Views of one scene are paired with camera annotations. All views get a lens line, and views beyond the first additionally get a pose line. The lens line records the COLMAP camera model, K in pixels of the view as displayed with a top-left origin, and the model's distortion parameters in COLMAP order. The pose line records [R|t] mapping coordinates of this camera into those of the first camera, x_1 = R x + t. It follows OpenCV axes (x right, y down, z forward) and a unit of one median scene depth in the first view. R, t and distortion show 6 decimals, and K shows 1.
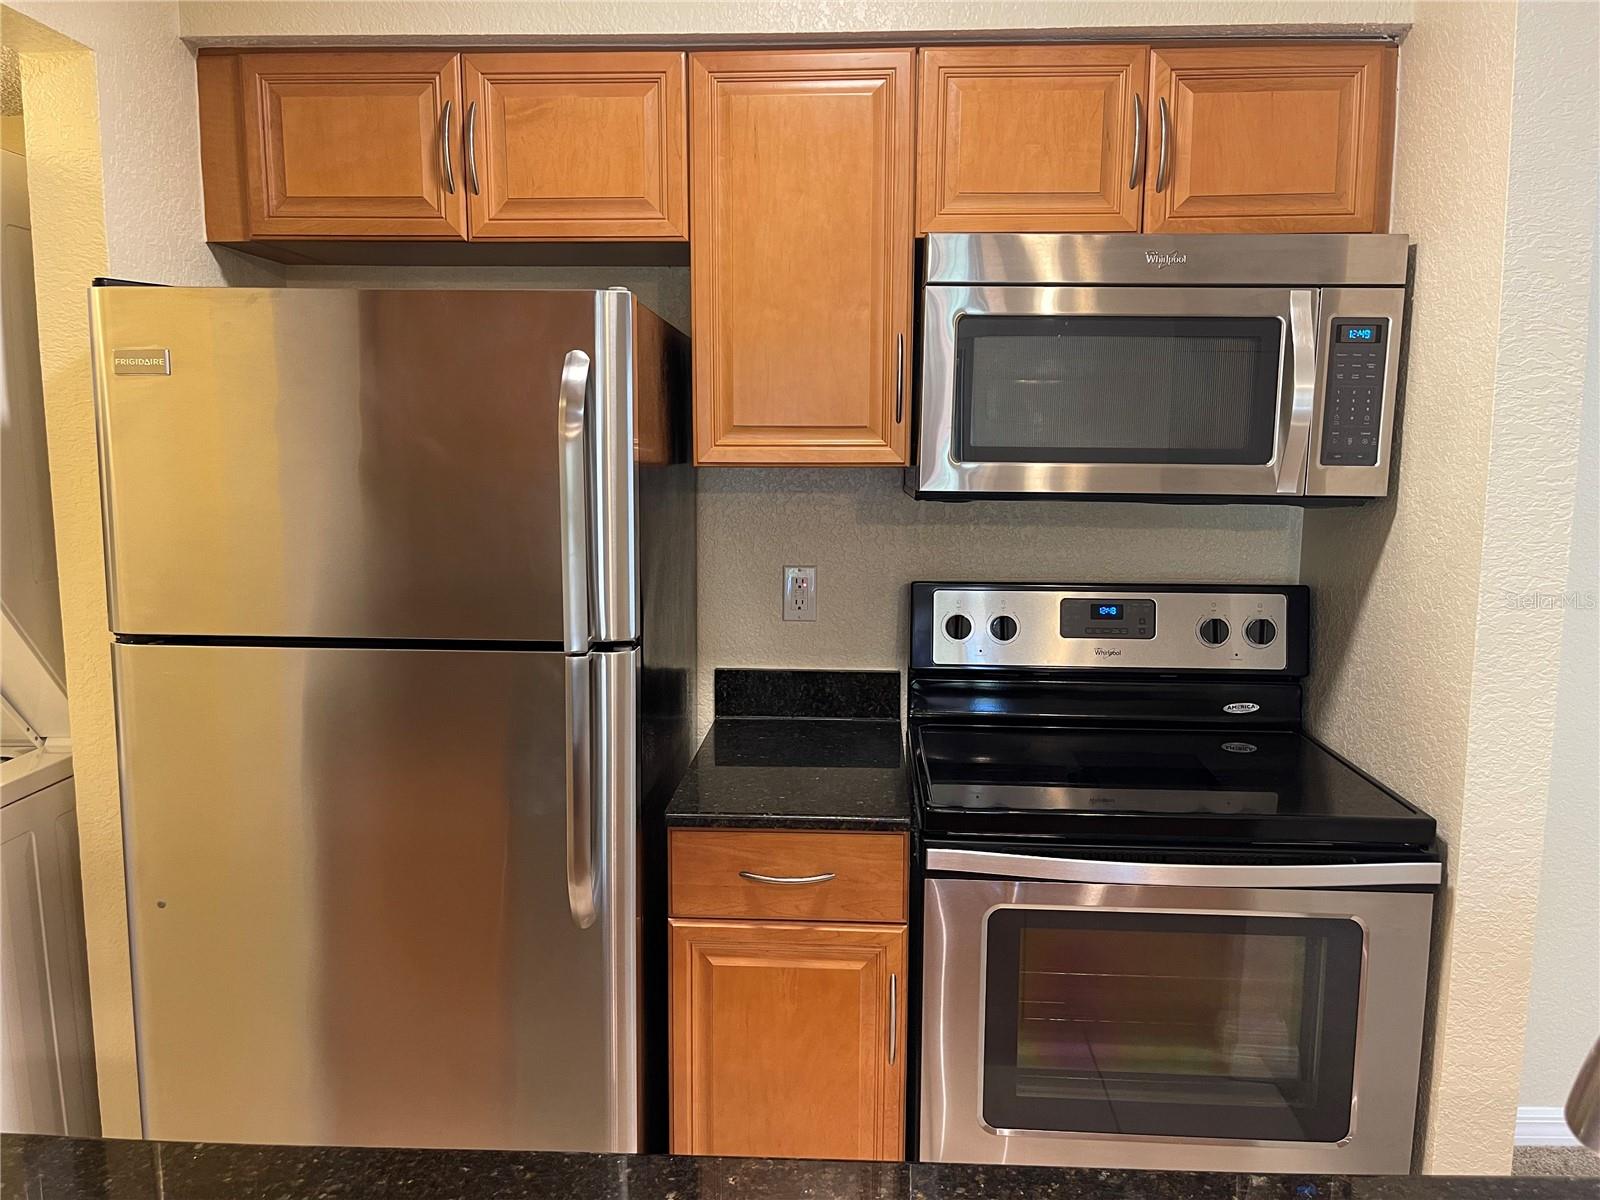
lens RADIAL K [[1217.8, 0, 793.6], [0, 1217.8, 600.0], [0, 0, 1]] dist [0.055228, -0.066943]
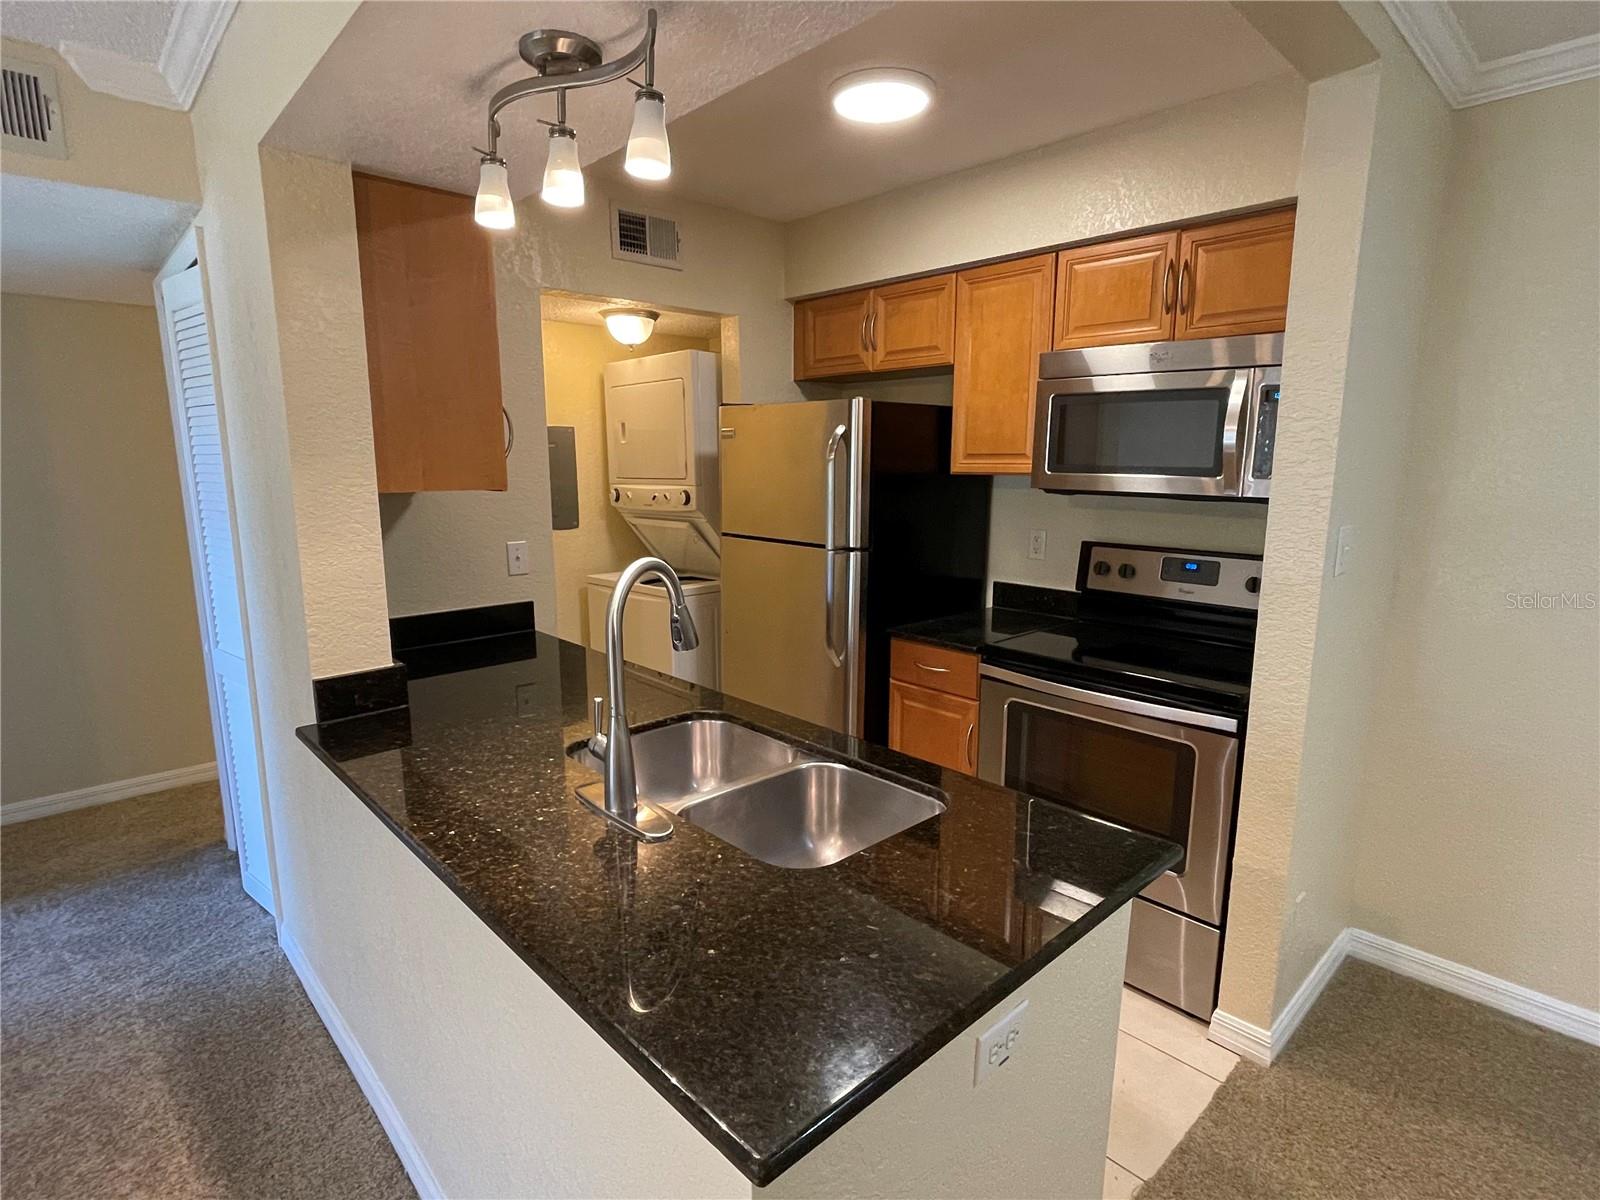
lens RADIAL K [[823.3, 0, 797.7], [0, 823.3, 603.6], [0, 0, 1]] dist [0.003275, -0.001952]
pose [[0.713914, 0.120389, -0.689807, 0.744568], [-0.090944, 0.992707, 0.079131, 0.021562], [0.694303, 0.006242, 0.719656, -0.181675]]
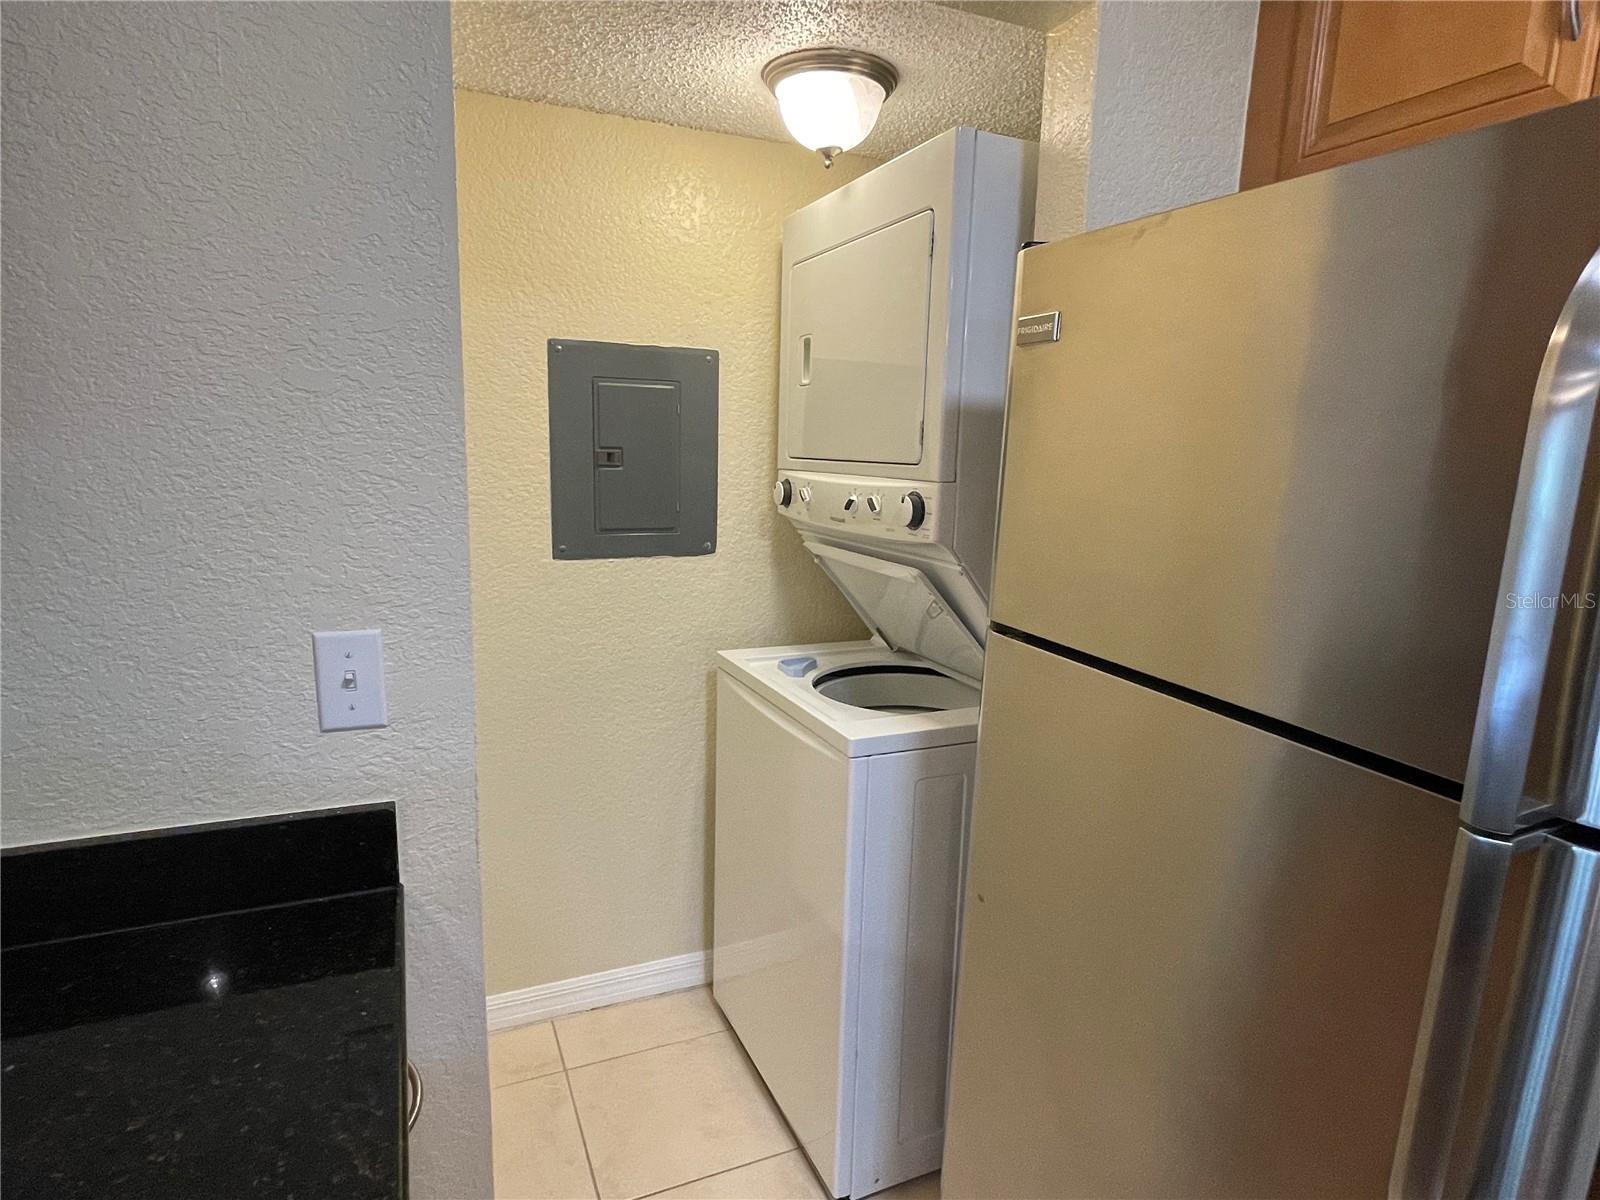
lens RADIAL K [[895.9, 0, 801.4], [0, 895.9, 604.7], [0, 0, 1]] dist [0.011645, -0.005863]
pose [[0.443091, 0.177722, -0.878684, 0.007455], [-0.150074, 0.981026, 0.122745, -0.041386], [0.883826, 0.077480, 0.461355, 0.459948]]
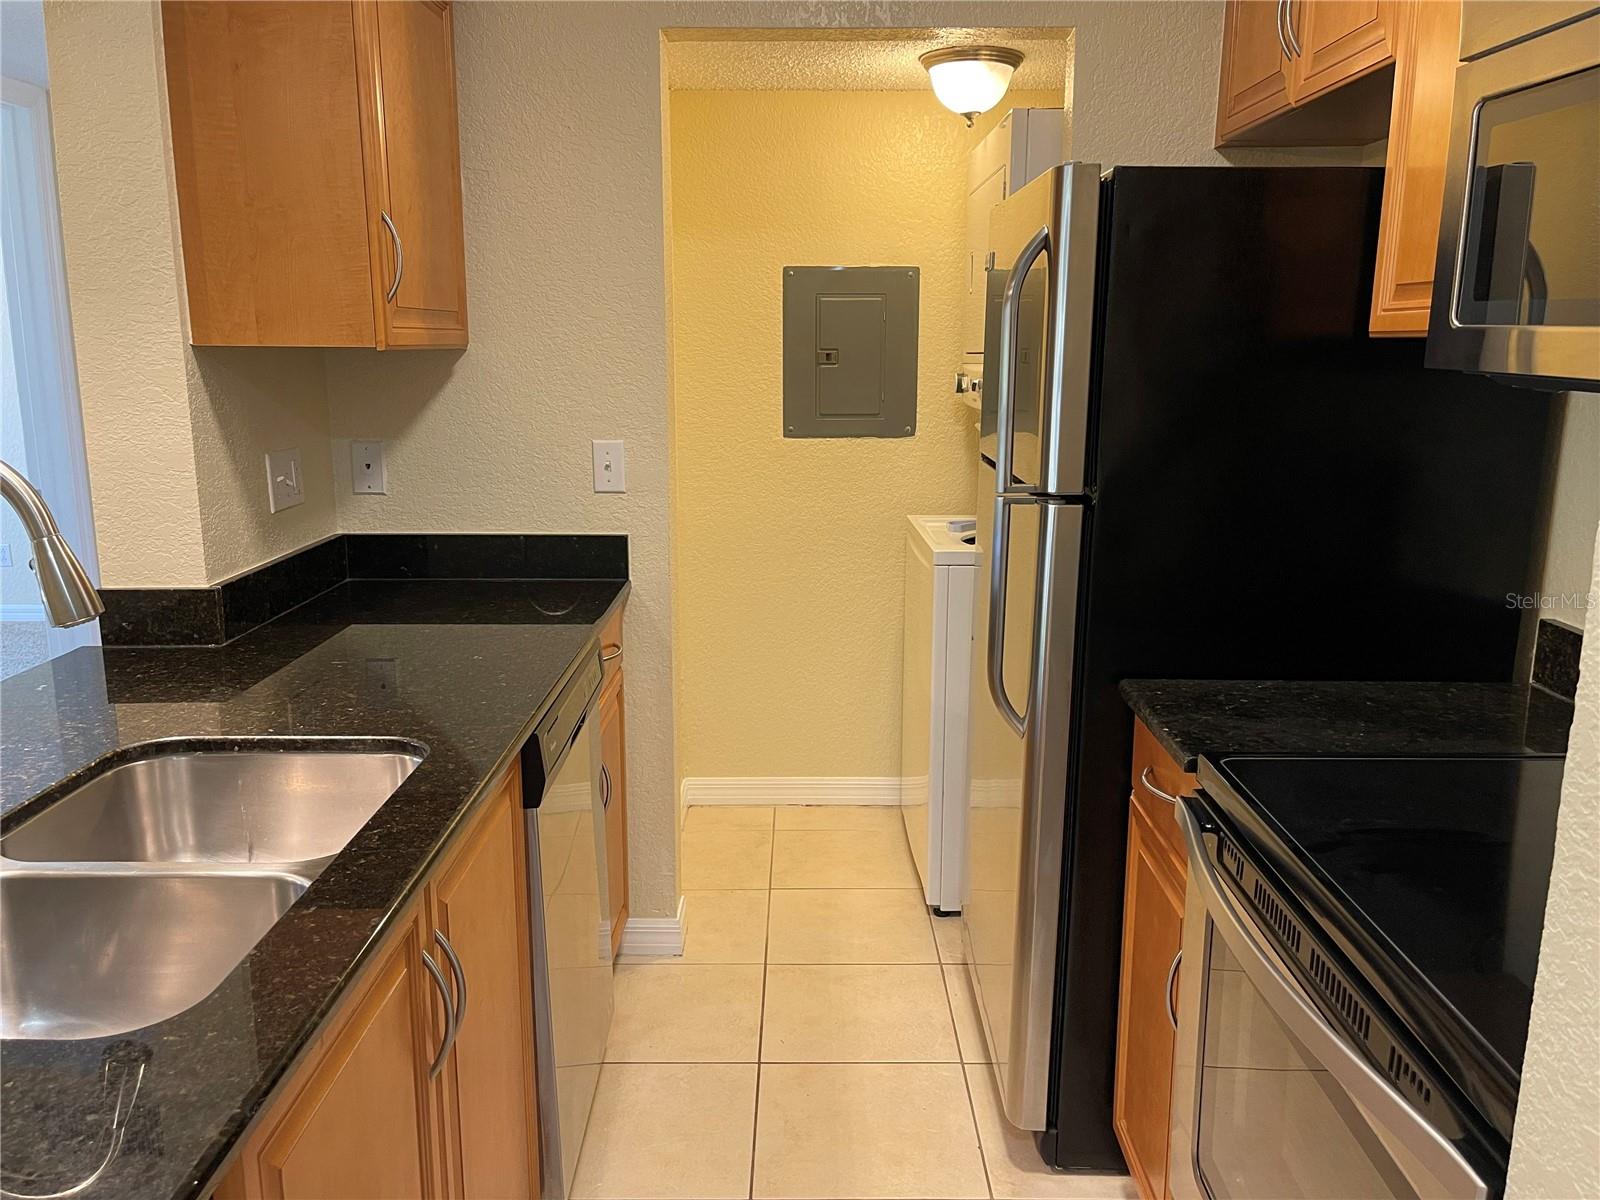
lens RADIAL K [[1255.2, 0, 804.4], [0, 1255.2, 606.3], [0, 0, 1]] dist [0.066475, -0.083747]
pose [[0.047084, 0.203969, -0.977844, 0.818449], [-0.138261, 0.970838, 0.195850, -0.049390], [0.989276, 0.125976, 0.073912, 0.597503]]
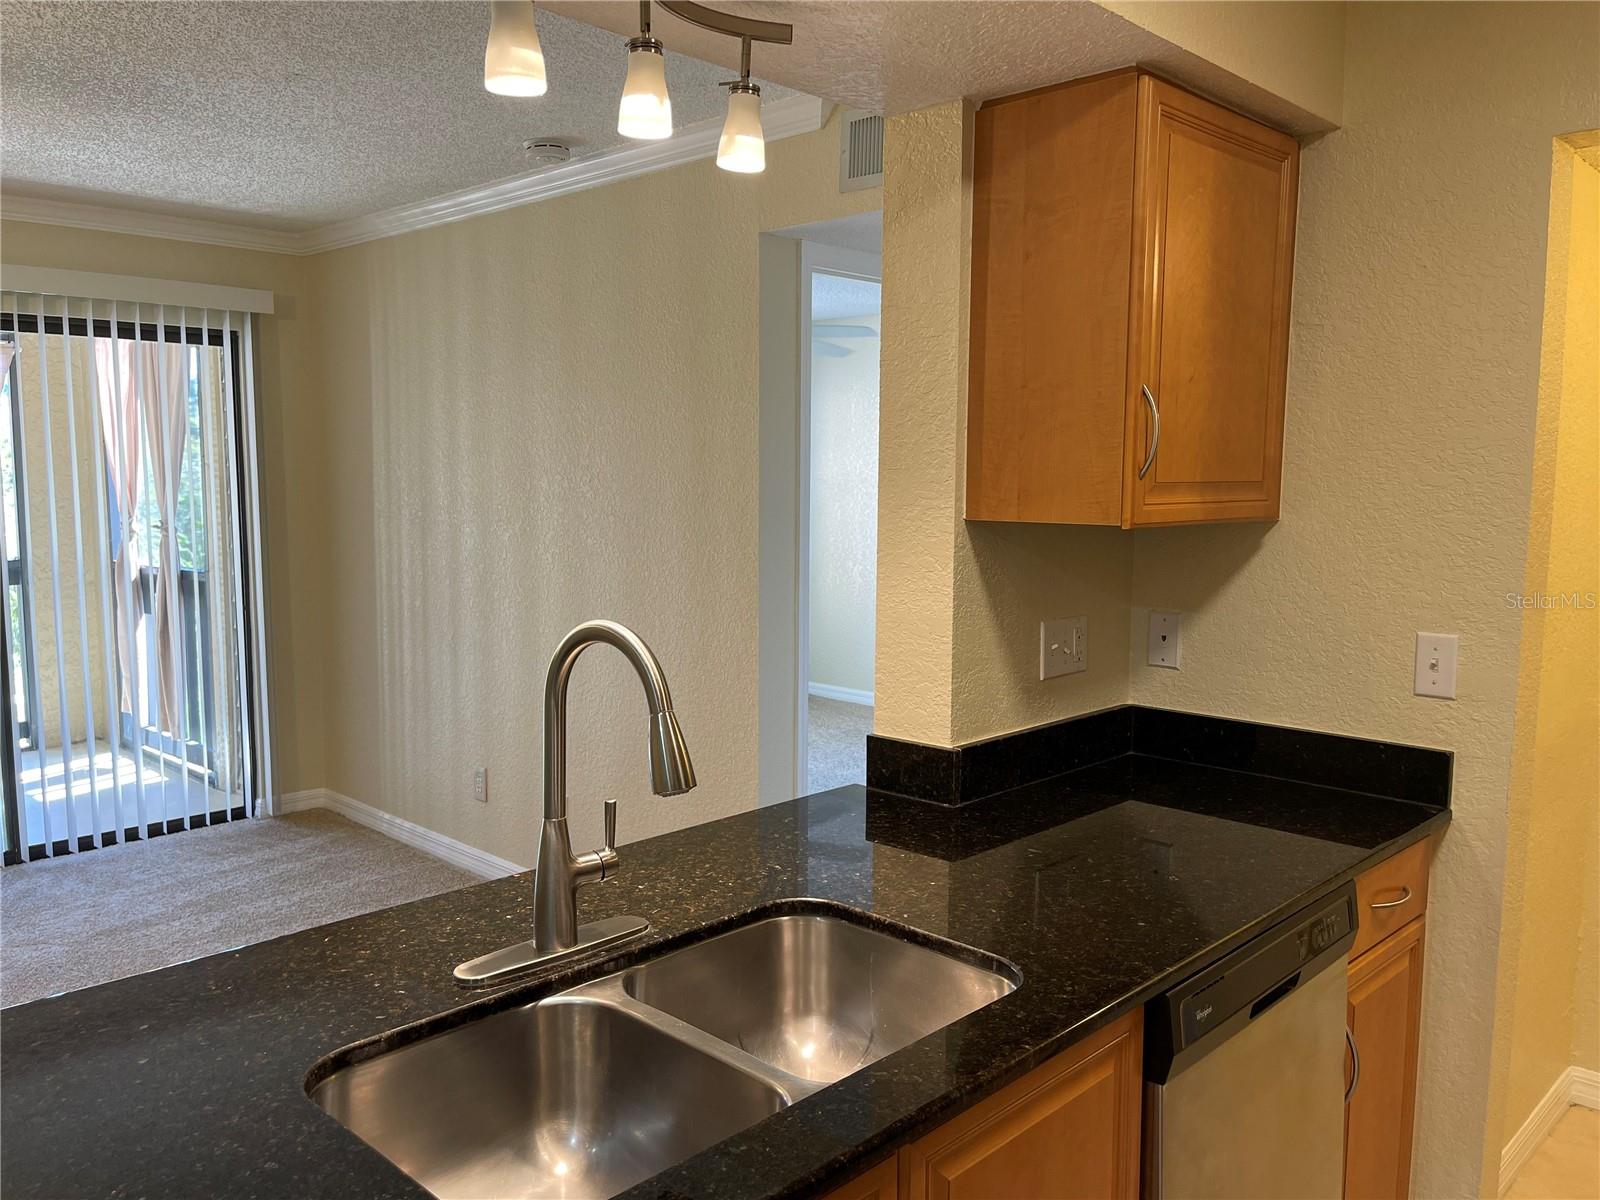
lens RADIAL K [[1255.2, 0, 793.7], [0, 1255.2, 604.9], [0, 0, 1]] dist [0.066475, -0.083747]
pose [[-0.662020, 0.074772, -0.745747, 0.649231], [-0.108333, 0.975015, 0.193930, -0.105896], [0.741616, 0.209175, -0.637379, 0.747623]]
